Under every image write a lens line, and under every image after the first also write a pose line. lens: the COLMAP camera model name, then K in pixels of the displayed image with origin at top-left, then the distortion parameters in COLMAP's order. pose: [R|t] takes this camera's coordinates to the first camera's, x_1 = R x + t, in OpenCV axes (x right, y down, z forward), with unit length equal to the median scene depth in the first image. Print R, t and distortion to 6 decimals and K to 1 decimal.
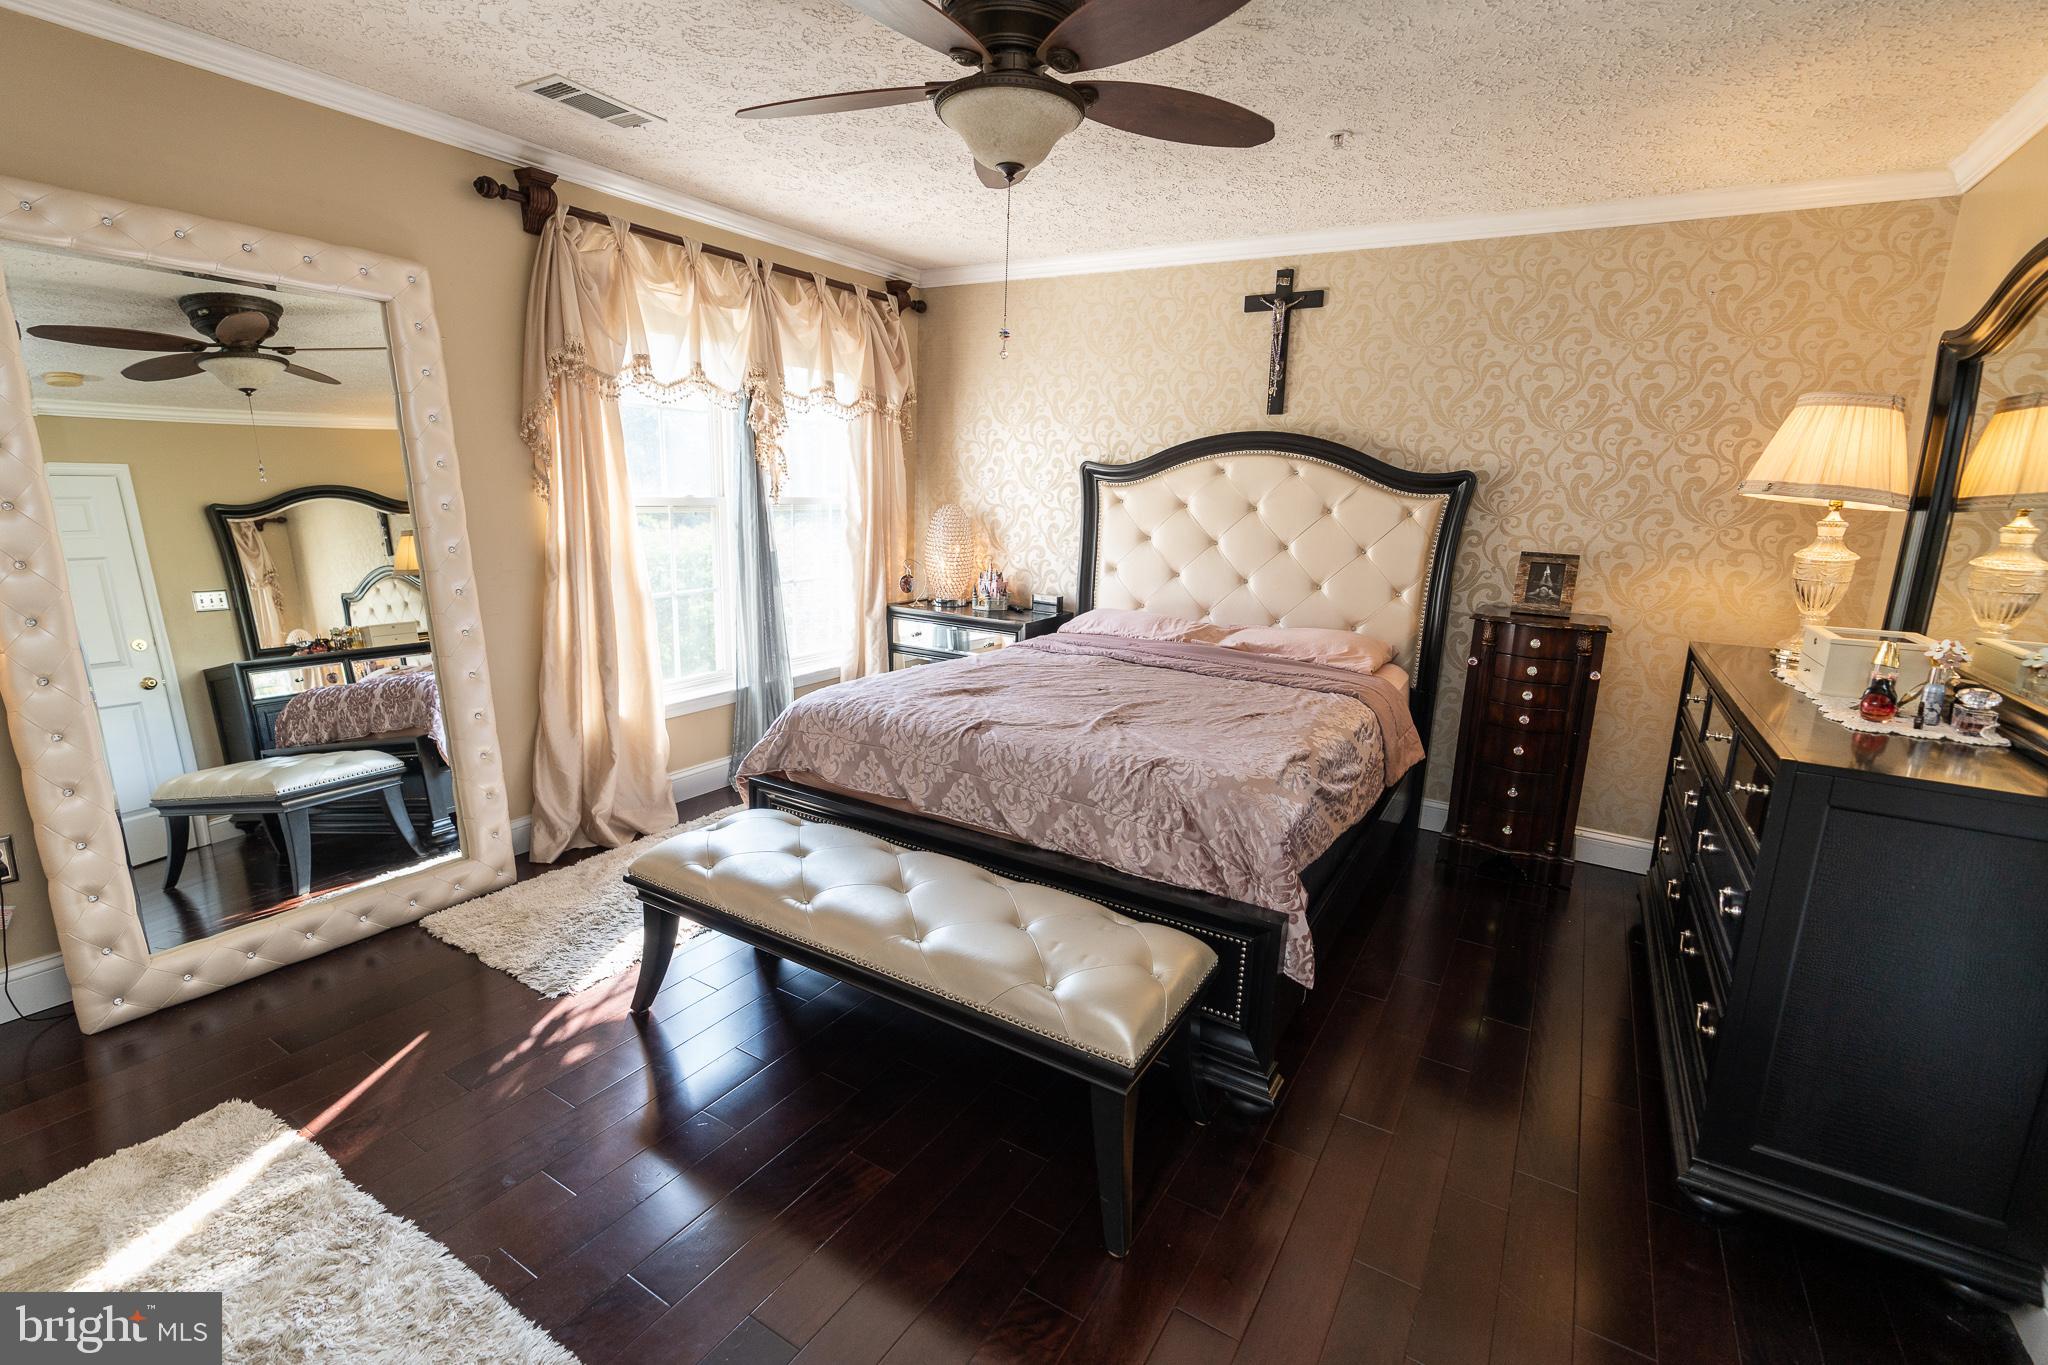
lens RADIAL K [[940.2, 0, 1036.4], [0, 940.2, 676.7], [0, 0, 1]] dist [-0.004473, -0.000169]
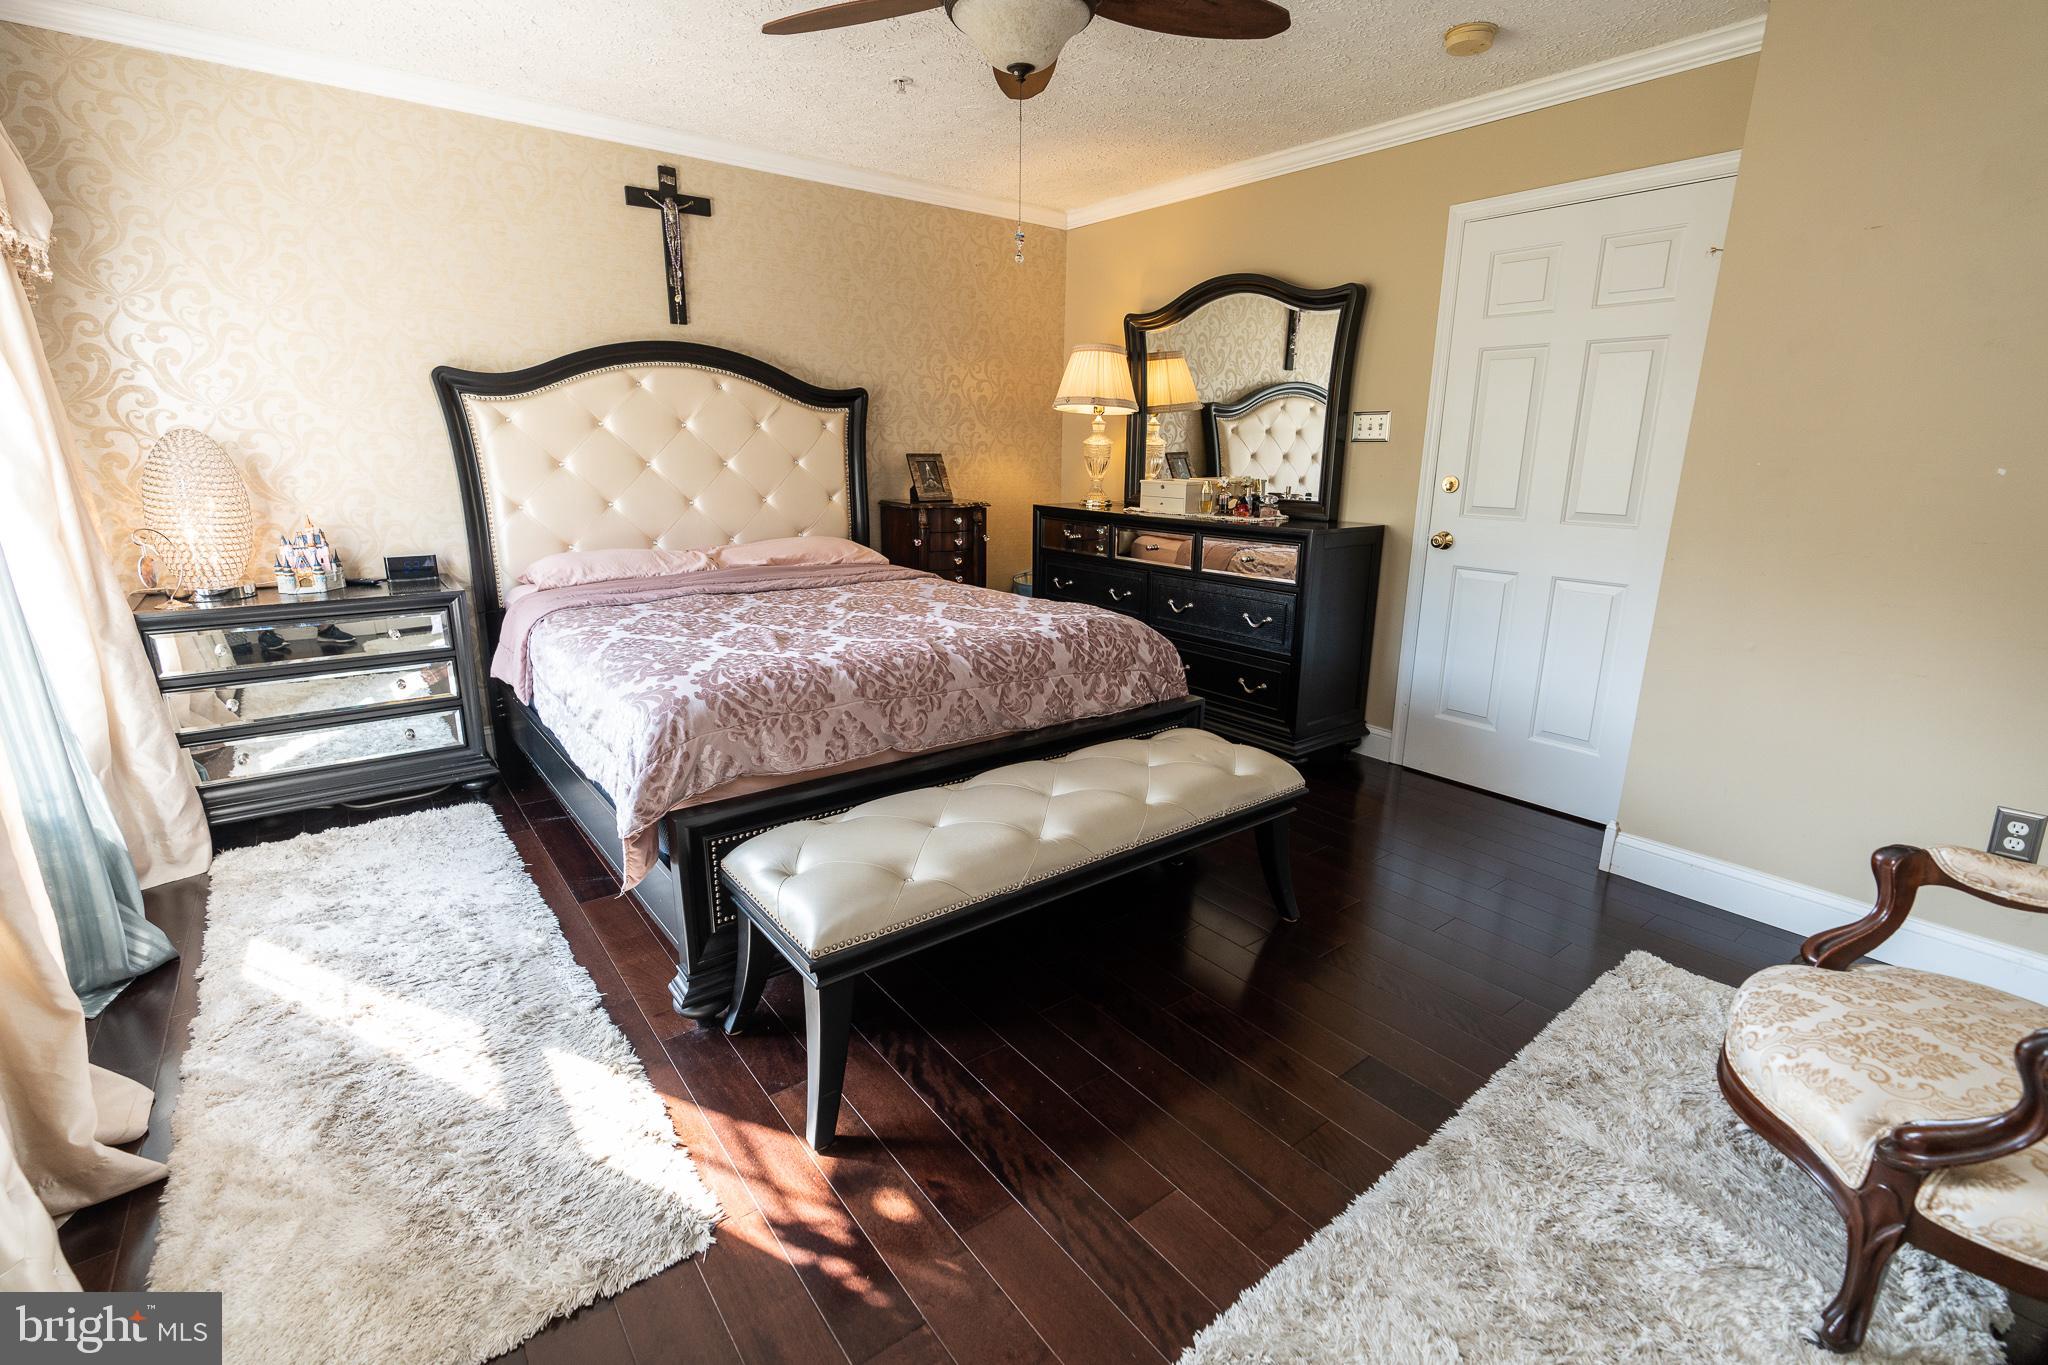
lens RADIAL K [[940.2, 0, 1036.4], [0, 940.2, 676.7], [0, 0, 1]] dist [-0.004473, -0.000169]
pose [[0.327775, -0.257218, 0.909067, -0.619548], [0.191604, 0.960326, 0.202637, -0.062507], [-0.925122, 0.107761, 0.364055, 0.377248]]
